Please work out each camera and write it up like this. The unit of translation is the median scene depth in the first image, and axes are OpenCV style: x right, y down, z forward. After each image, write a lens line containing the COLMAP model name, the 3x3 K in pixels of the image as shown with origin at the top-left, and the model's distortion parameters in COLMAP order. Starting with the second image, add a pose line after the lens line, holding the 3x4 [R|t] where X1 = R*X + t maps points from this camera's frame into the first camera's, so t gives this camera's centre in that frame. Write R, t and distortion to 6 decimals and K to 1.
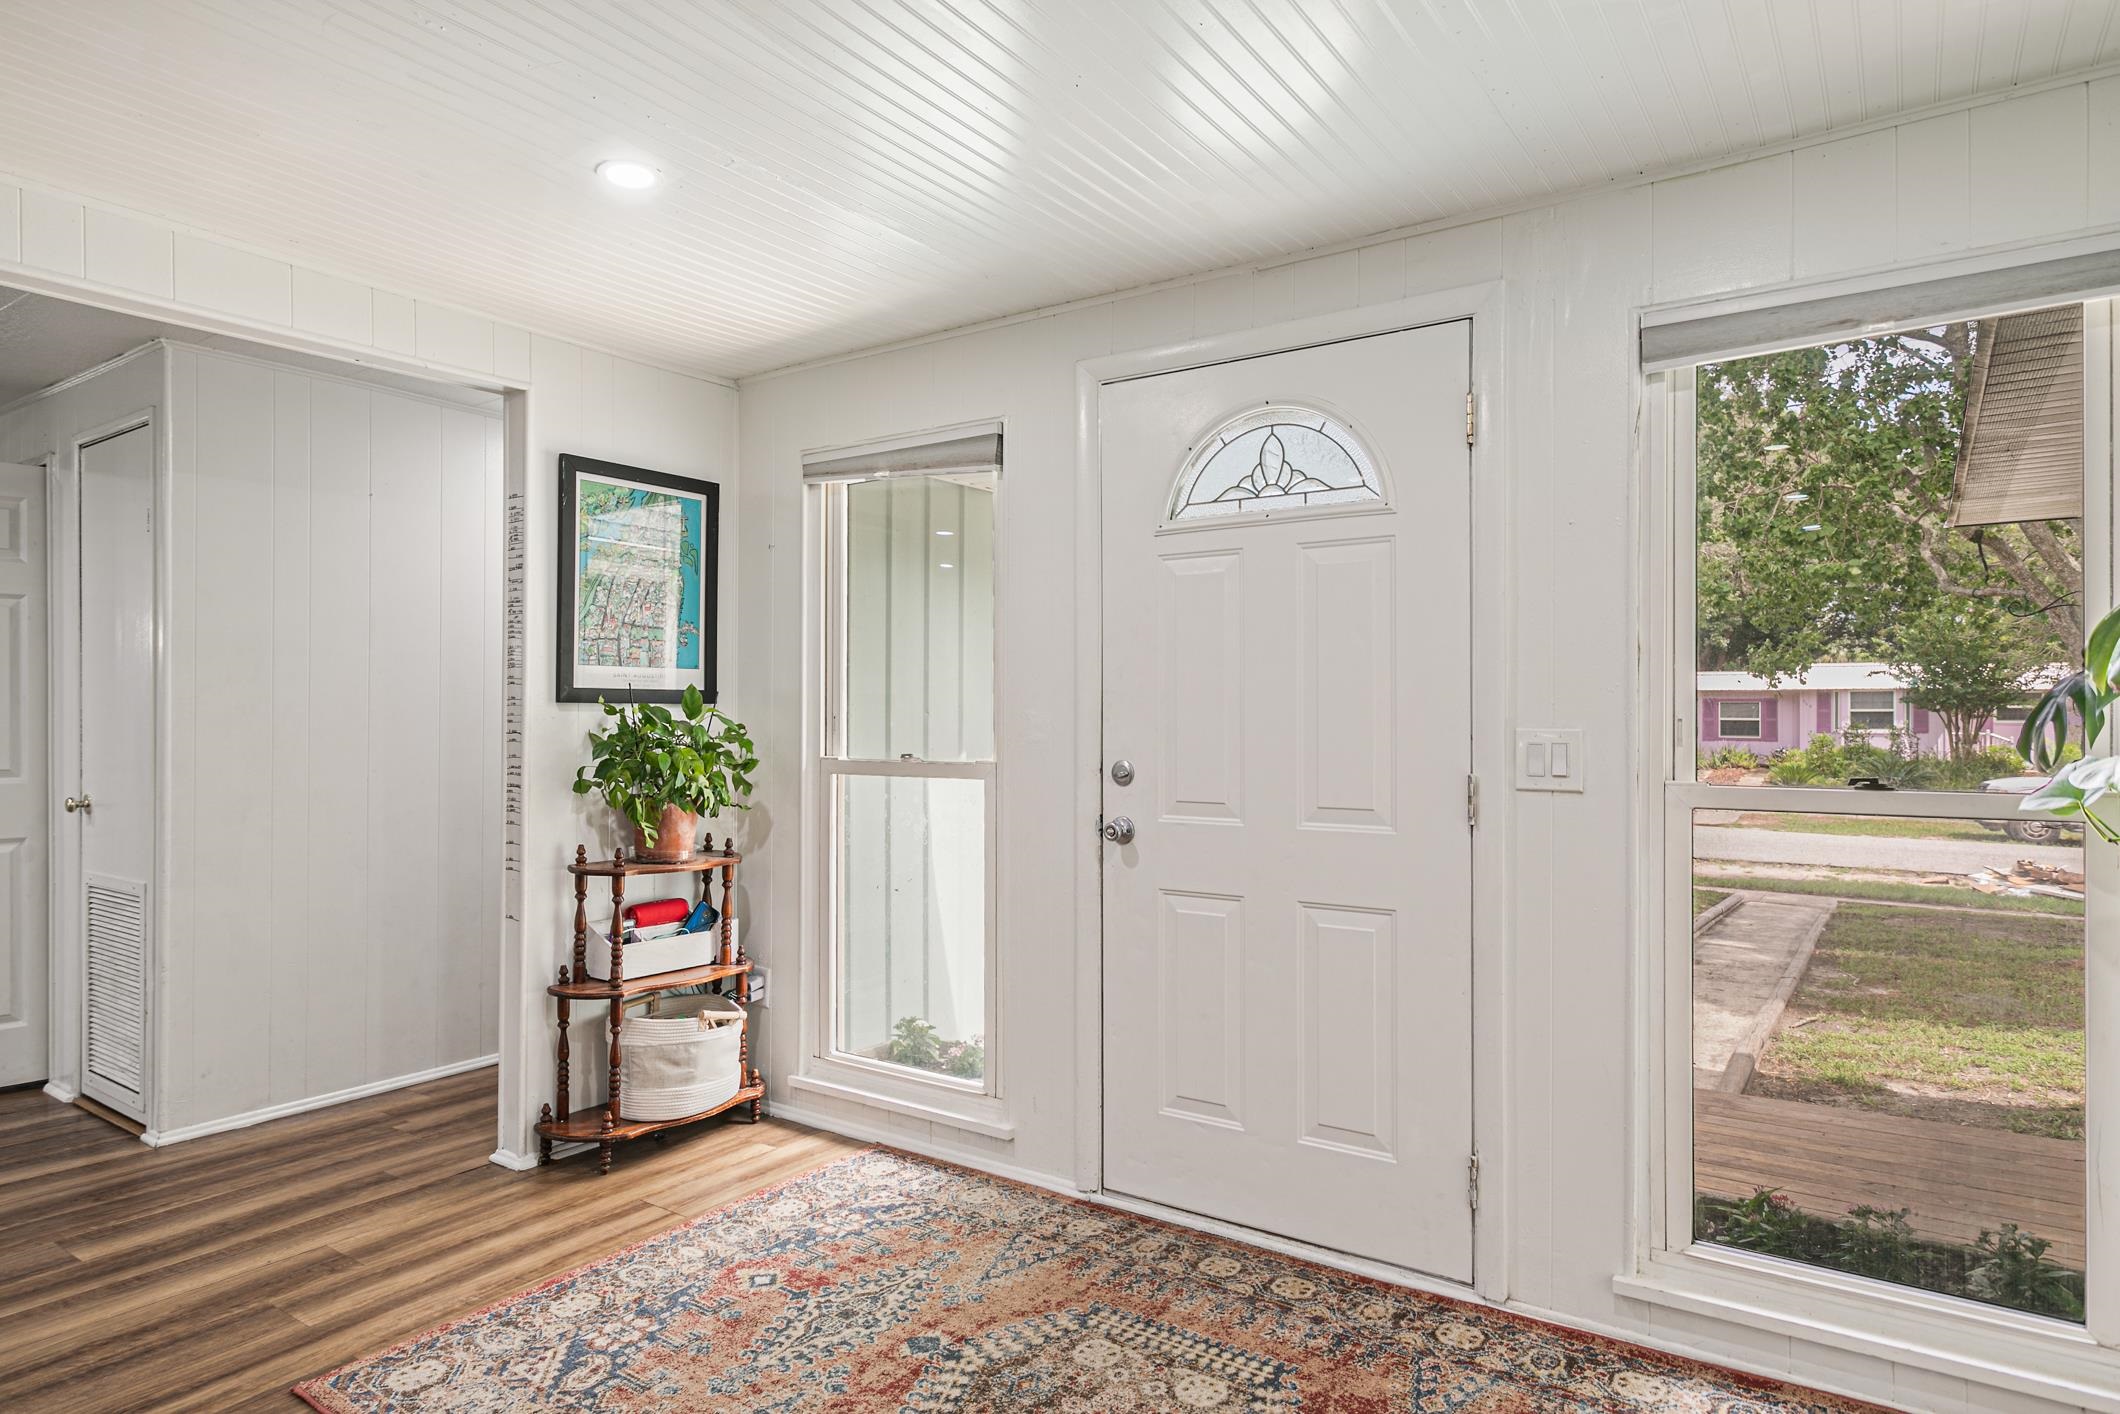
lens RADIAL K [[1225.3, 0, 1066.1], [0, 1225.3, 704.9], [0, 0, 1]] dist [0.003617, 0.004257]
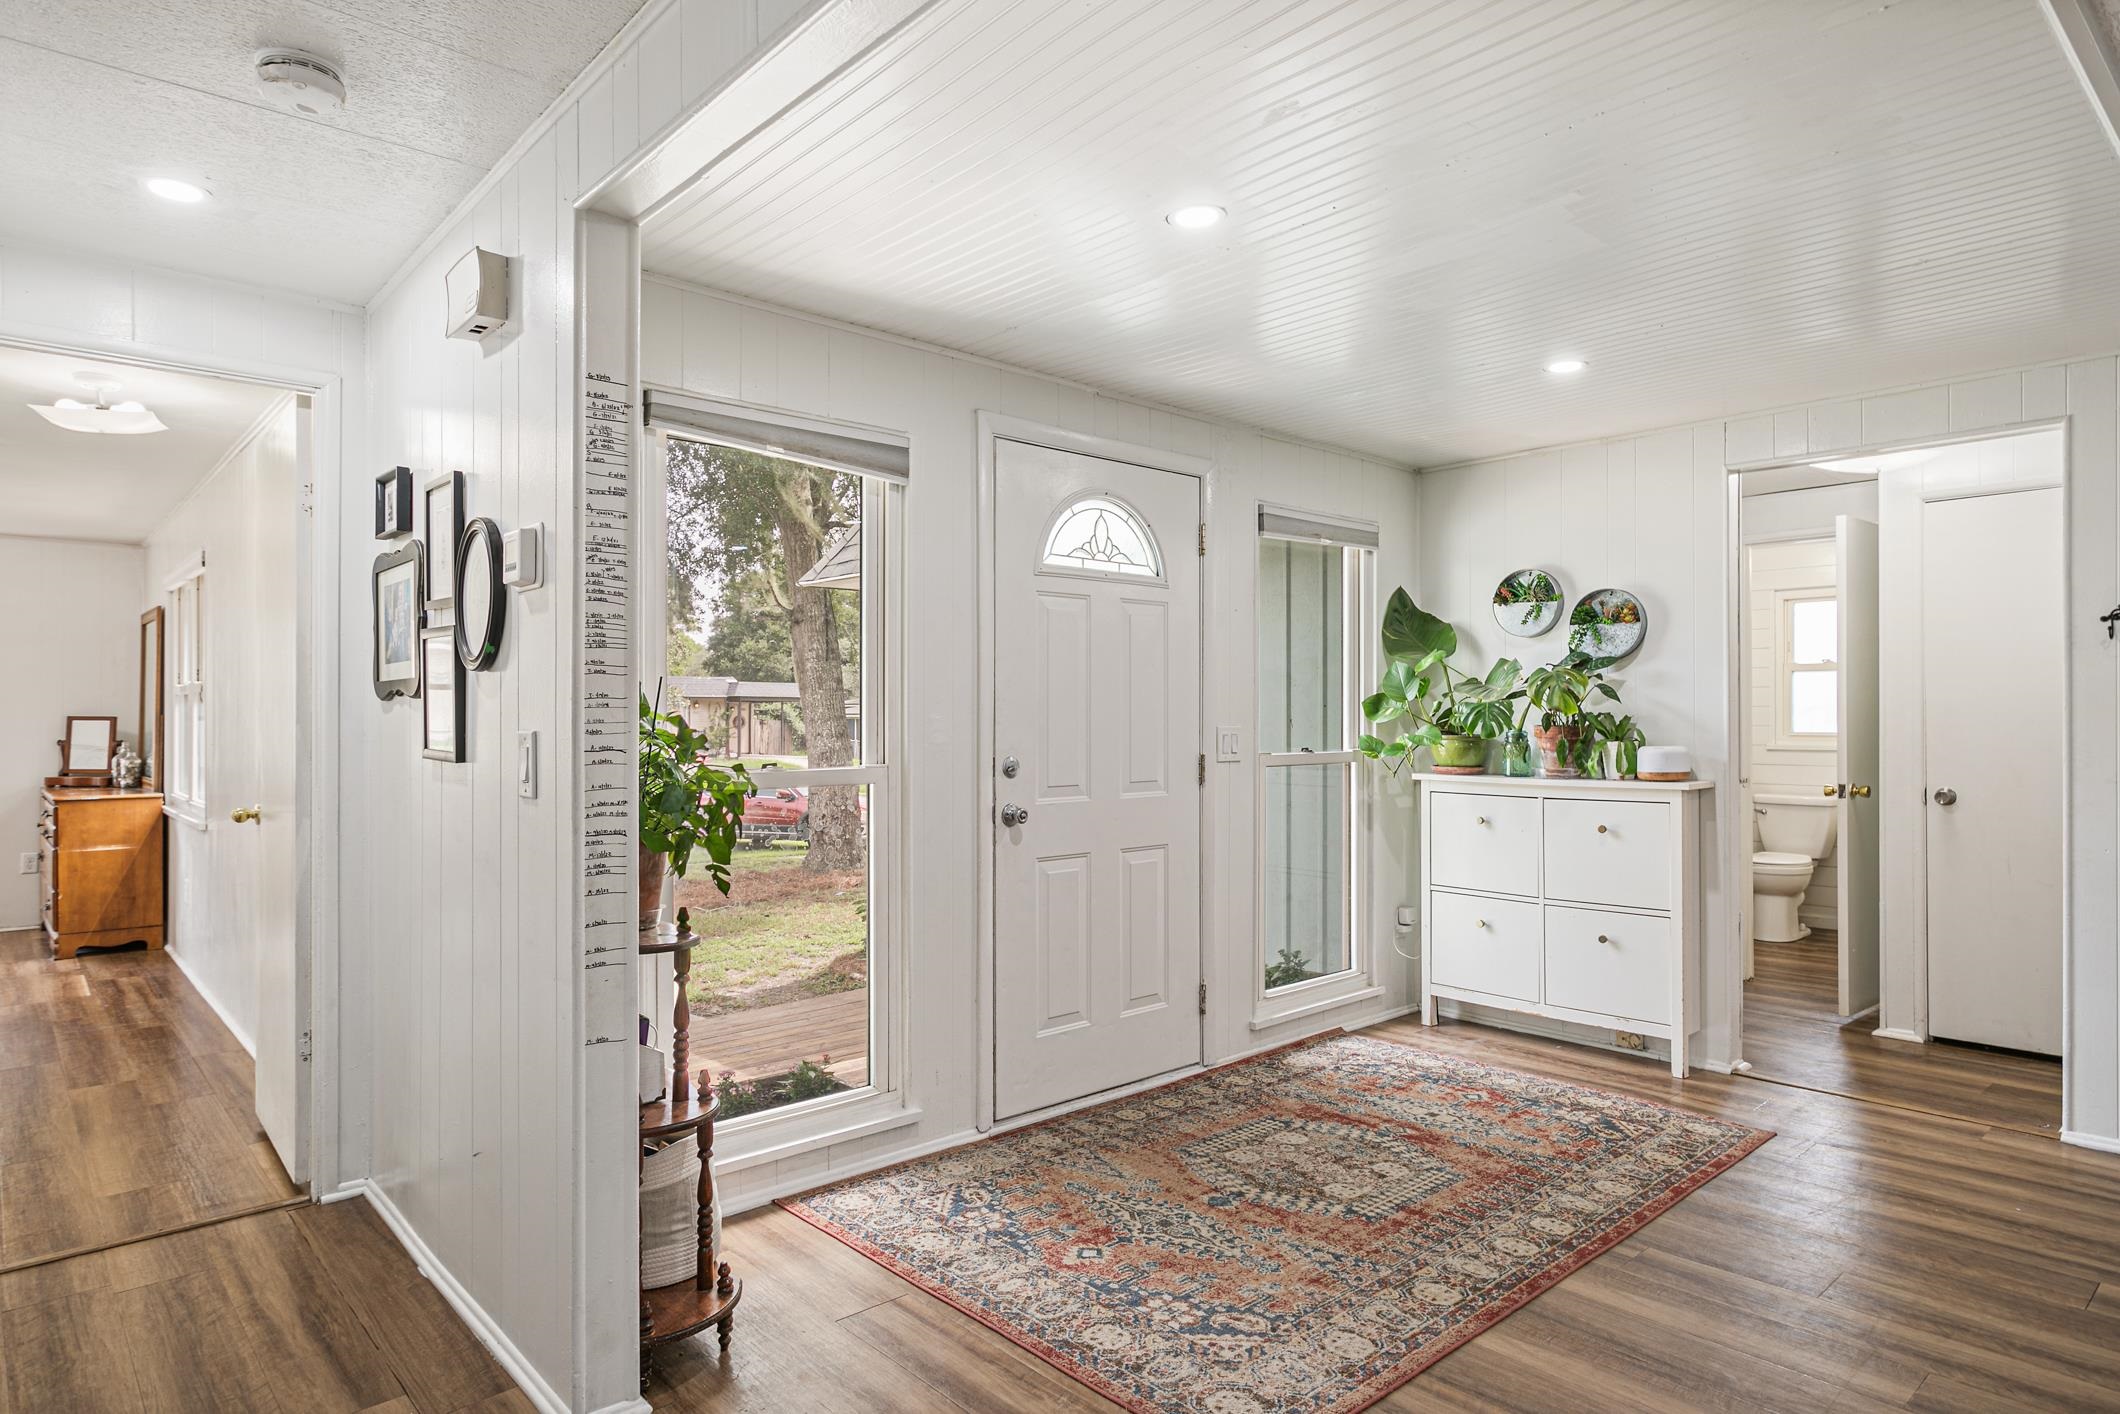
lens RADIAL K [[1225.3, 0, 1067.5], [0, 1225.3, 714.8], [0, 0, 1]] dist [0.003617, 0.004257]
pose [[0.220724, -0.000132, 0.975336, -1.221861], [-0.007690, 0.999969, 0.001876, 0.001632], [-0.975306, -0.007915, 0.220716, 0.749807]]
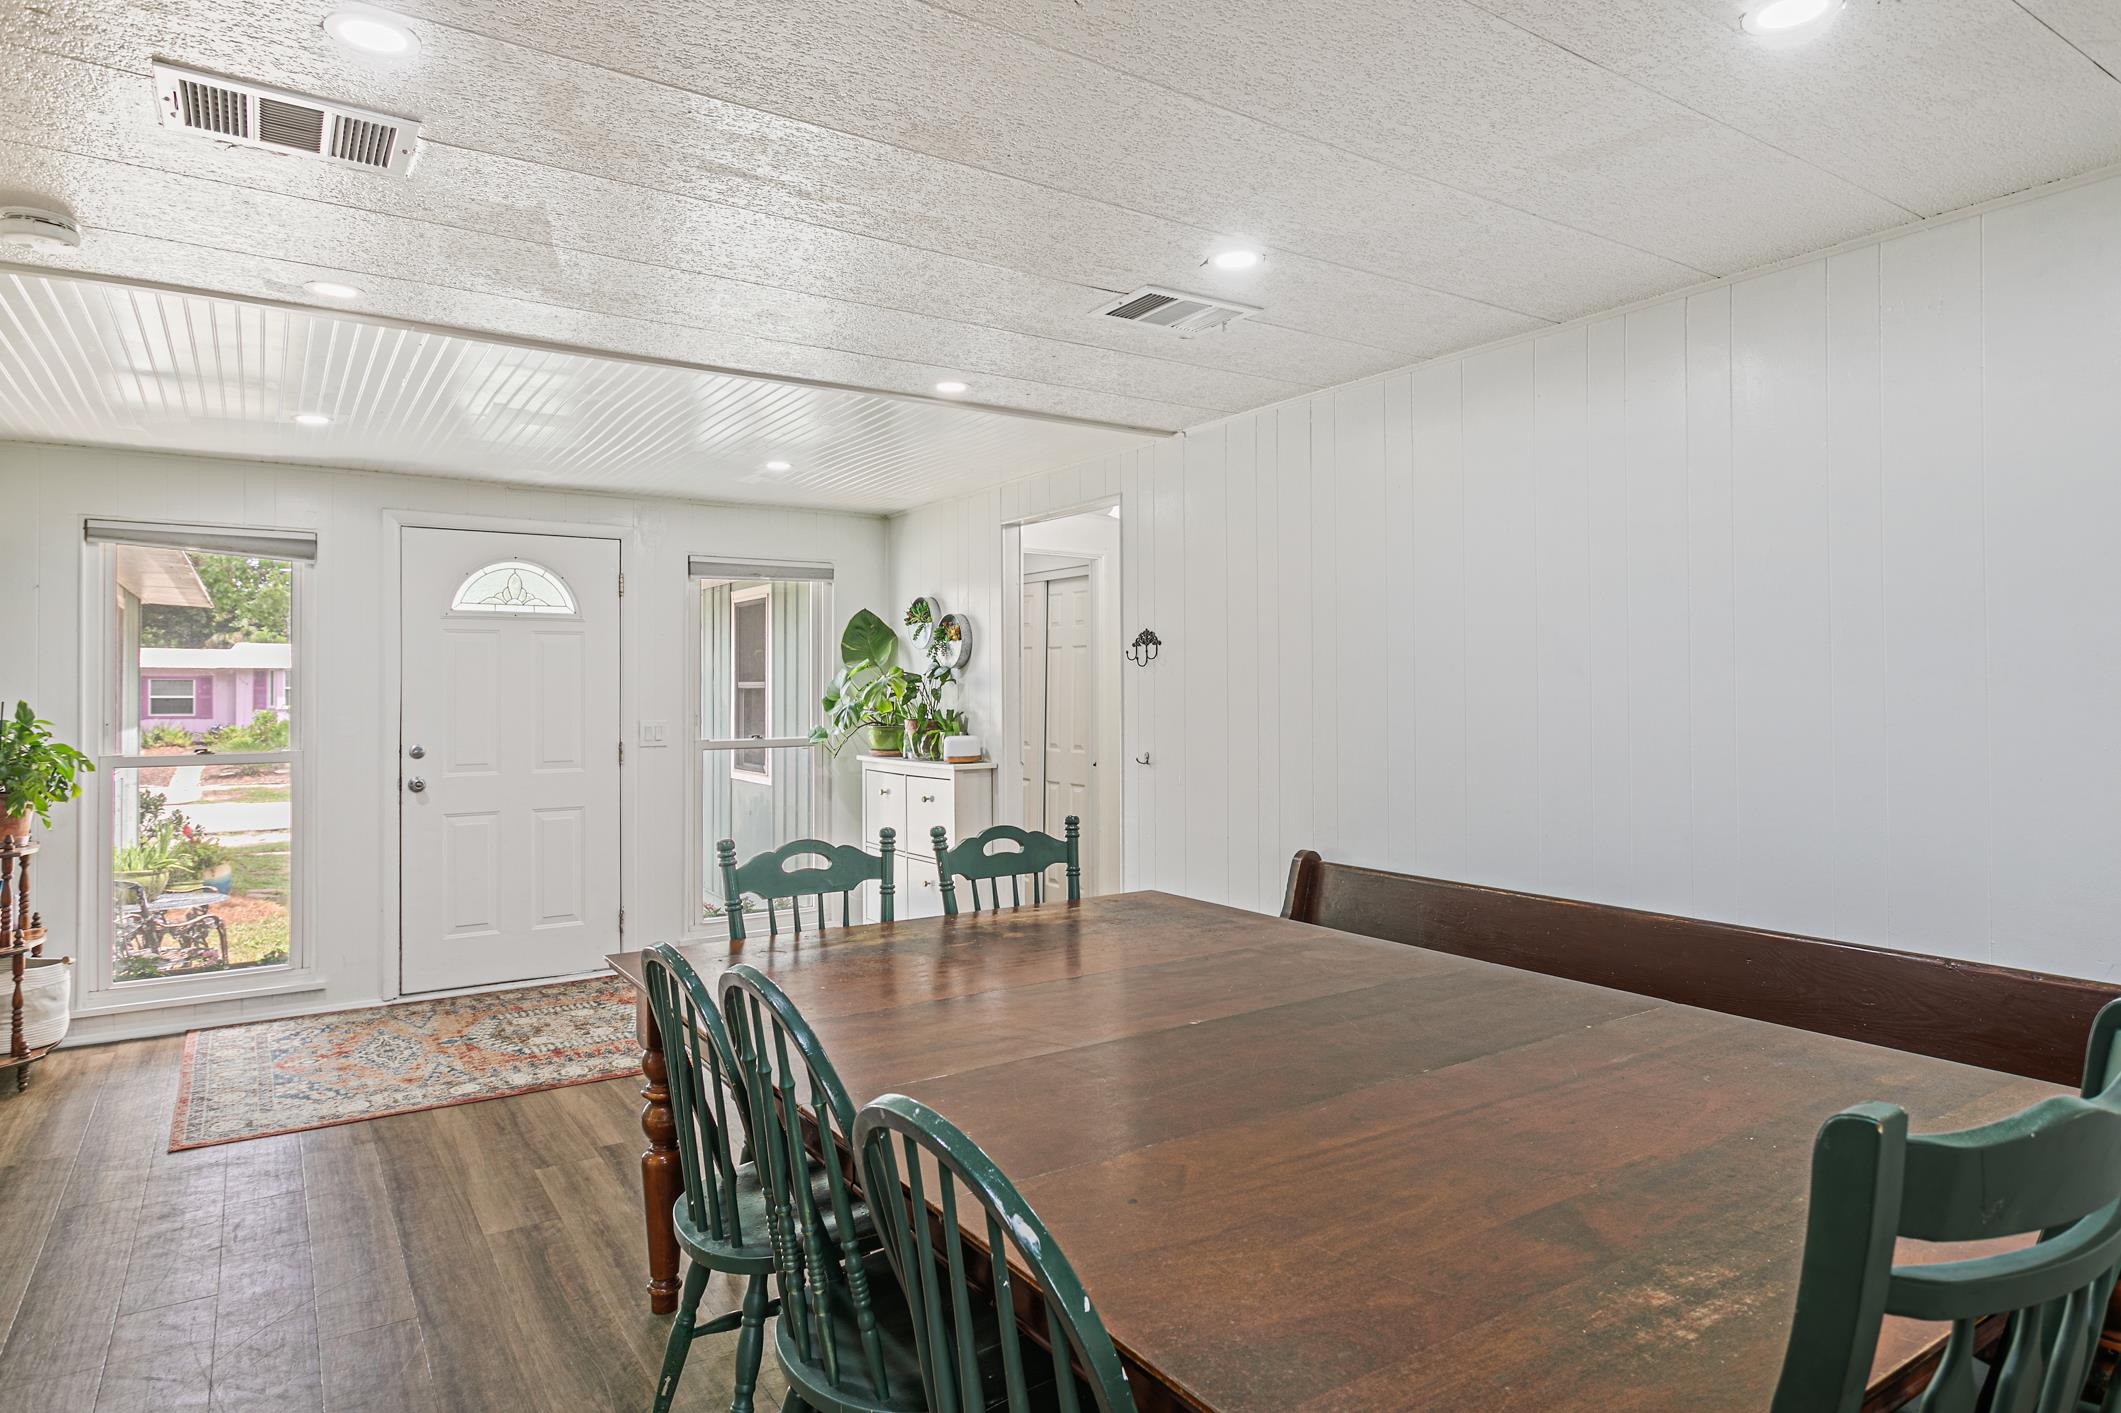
lens RADIAL K [[1225.9, 0, 1074.1], [0, 1225.9, 686.3], [0, 0, 1]] dist [0.003617, 0.004257]
pose [[0.367298, -0.003266, 0.930097, -1.357900], [-0.003149, 0.999984, 0.004755, -0.054266], [-0.930098, -0.004675, 0.367282, -0.561933]]
